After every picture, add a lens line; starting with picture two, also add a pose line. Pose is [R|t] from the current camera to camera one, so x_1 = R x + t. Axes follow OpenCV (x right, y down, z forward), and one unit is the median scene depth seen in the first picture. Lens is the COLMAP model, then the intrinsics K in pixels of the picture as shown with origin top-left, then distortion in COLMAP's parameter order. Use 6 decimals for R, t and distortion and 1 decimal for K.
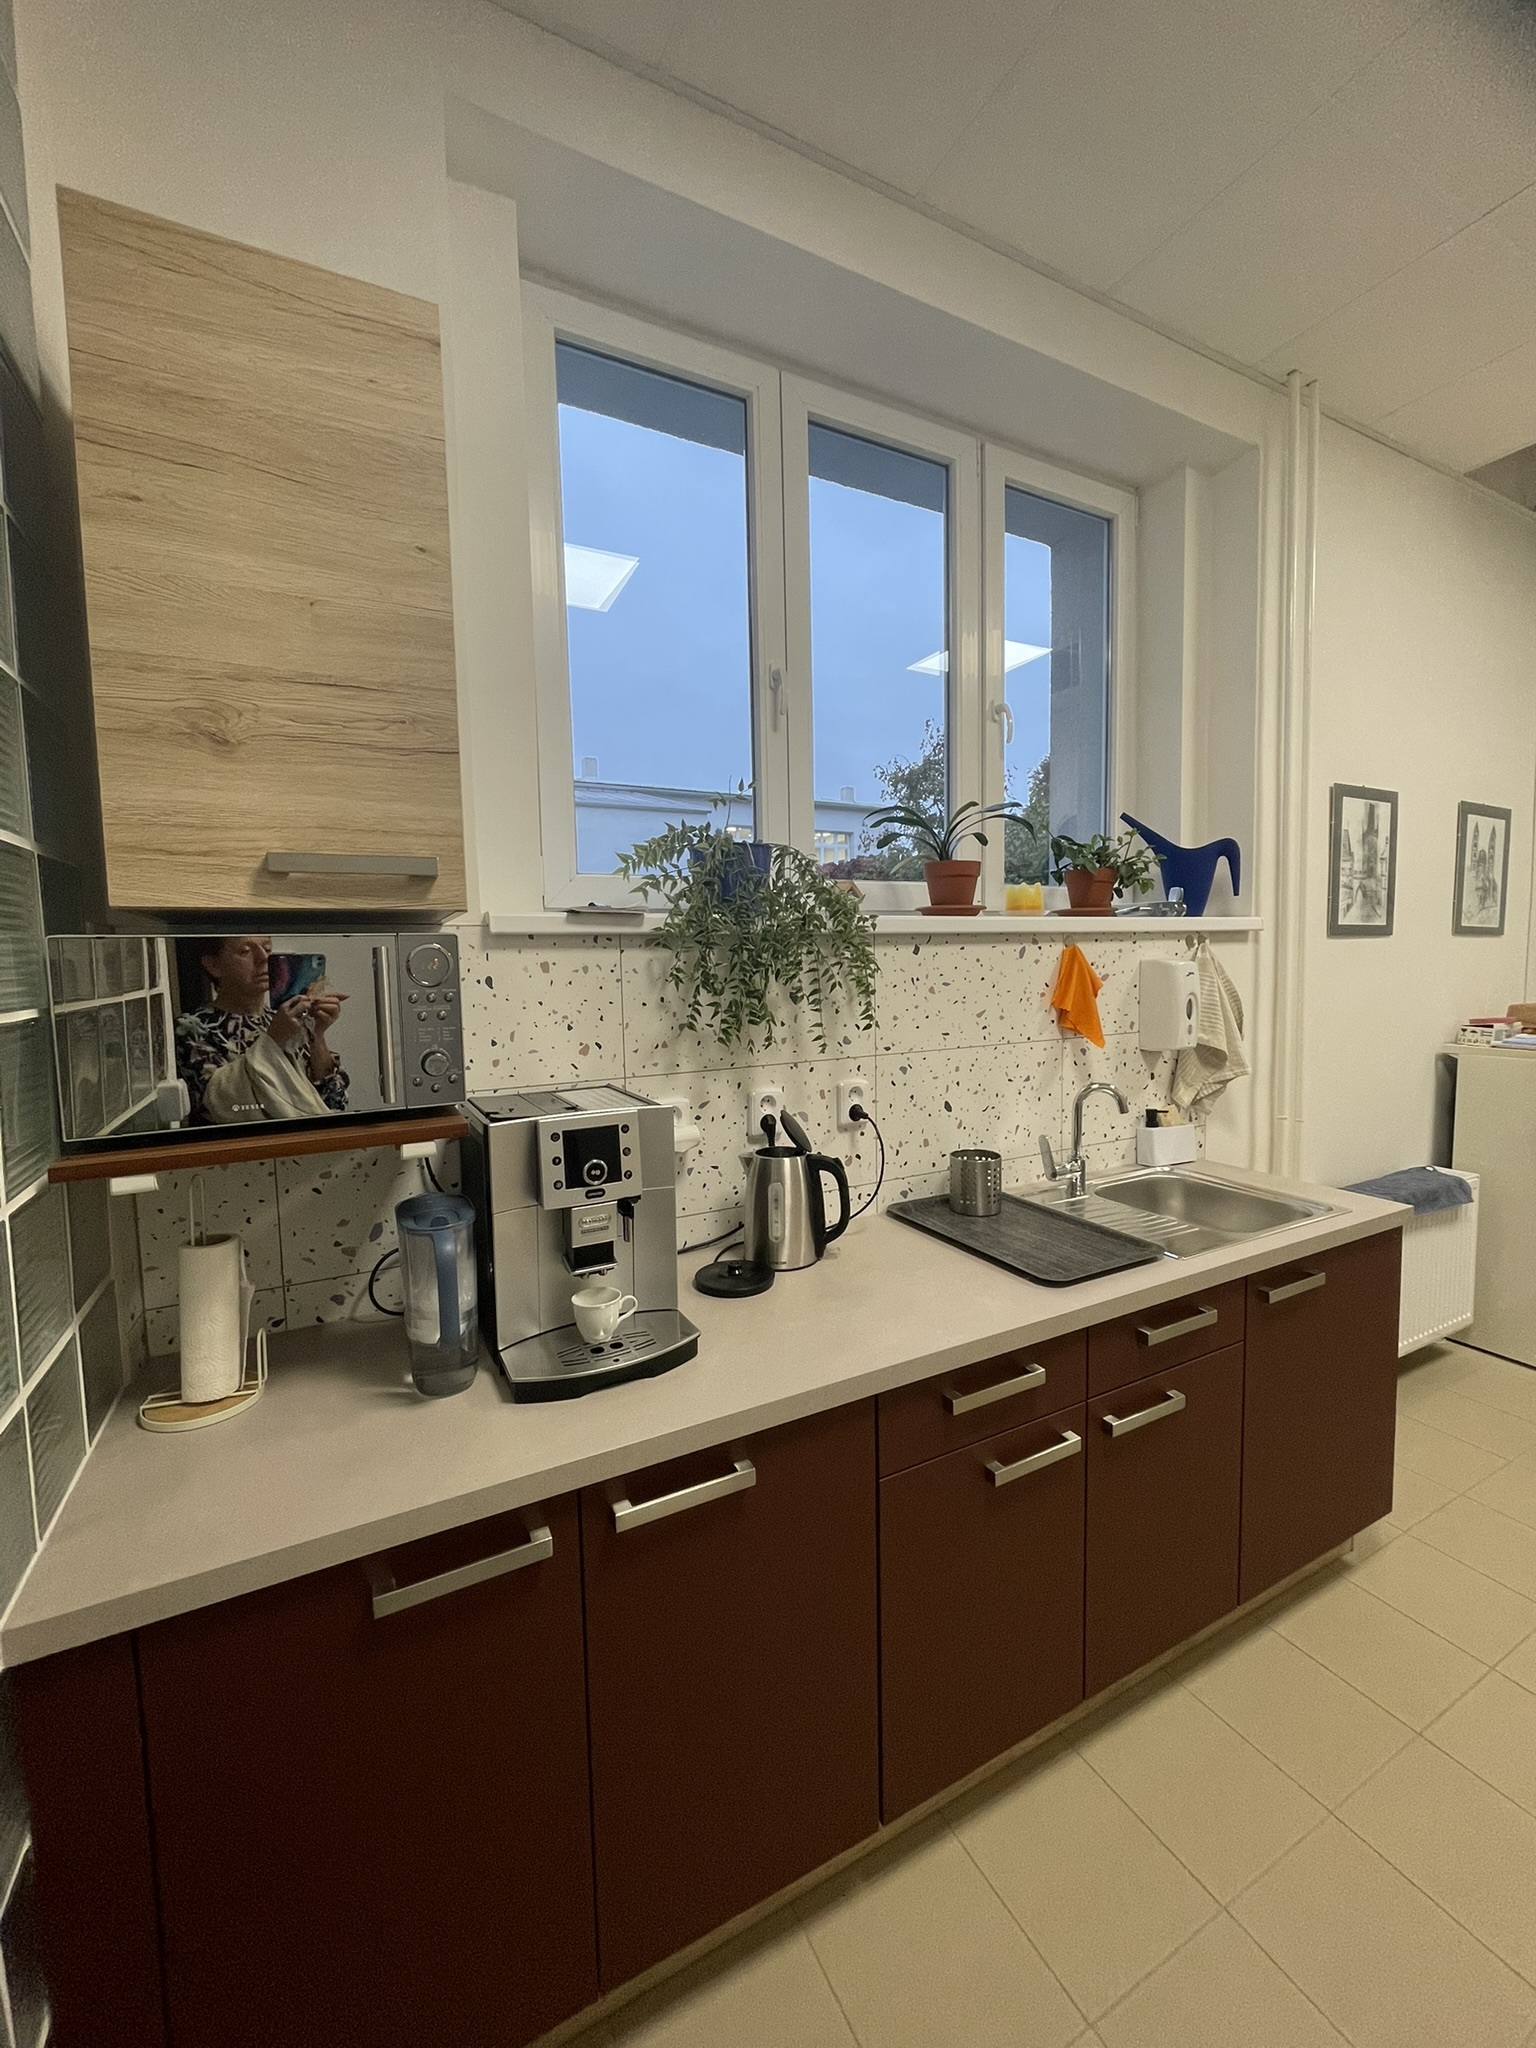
lens RADIAL K [[831.2, 0, 774.2], [0, 831.2, 1015.9], [0, 0, 1]] dist [-0.003204, -0.000091]
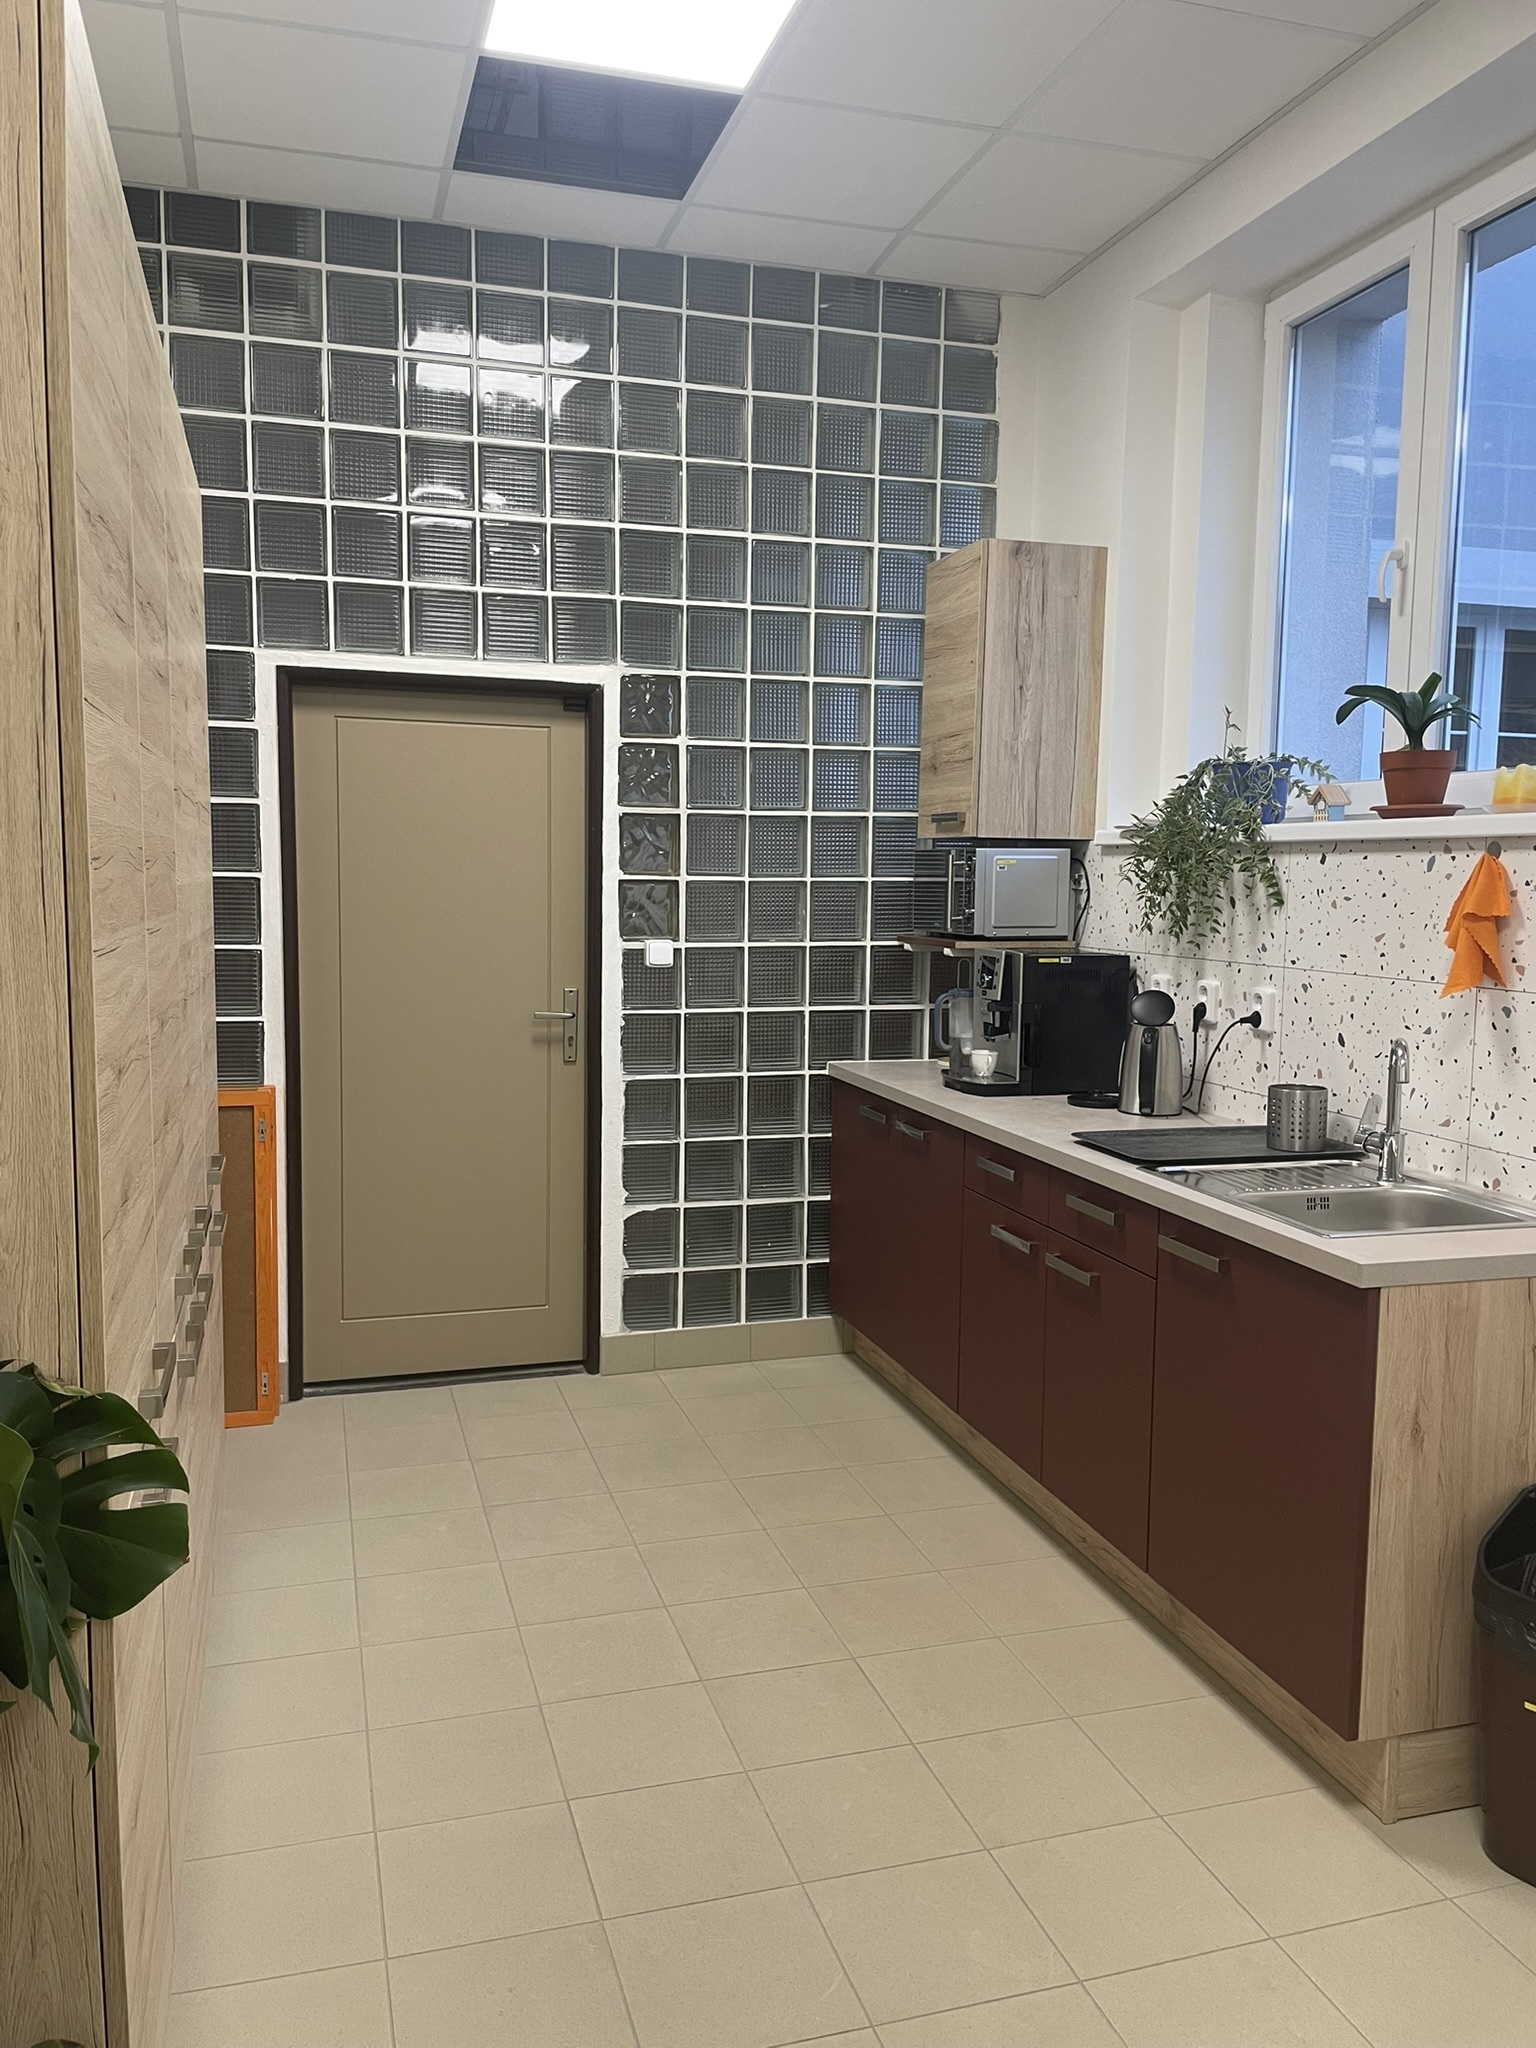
lens RADIAL K [[1543.3, 0, 767.3], [0, 1543.3, 1027.7], [0, 0, 1]] dist [-0.010523, -0.007493]
pose [[-0.189338, 0.111904, -0.975514, 1.861487], [-0.086870, 0.987680, 0.130160, -0.060315], [0.978062, 0.109387, -0.177284, 0.685432]]
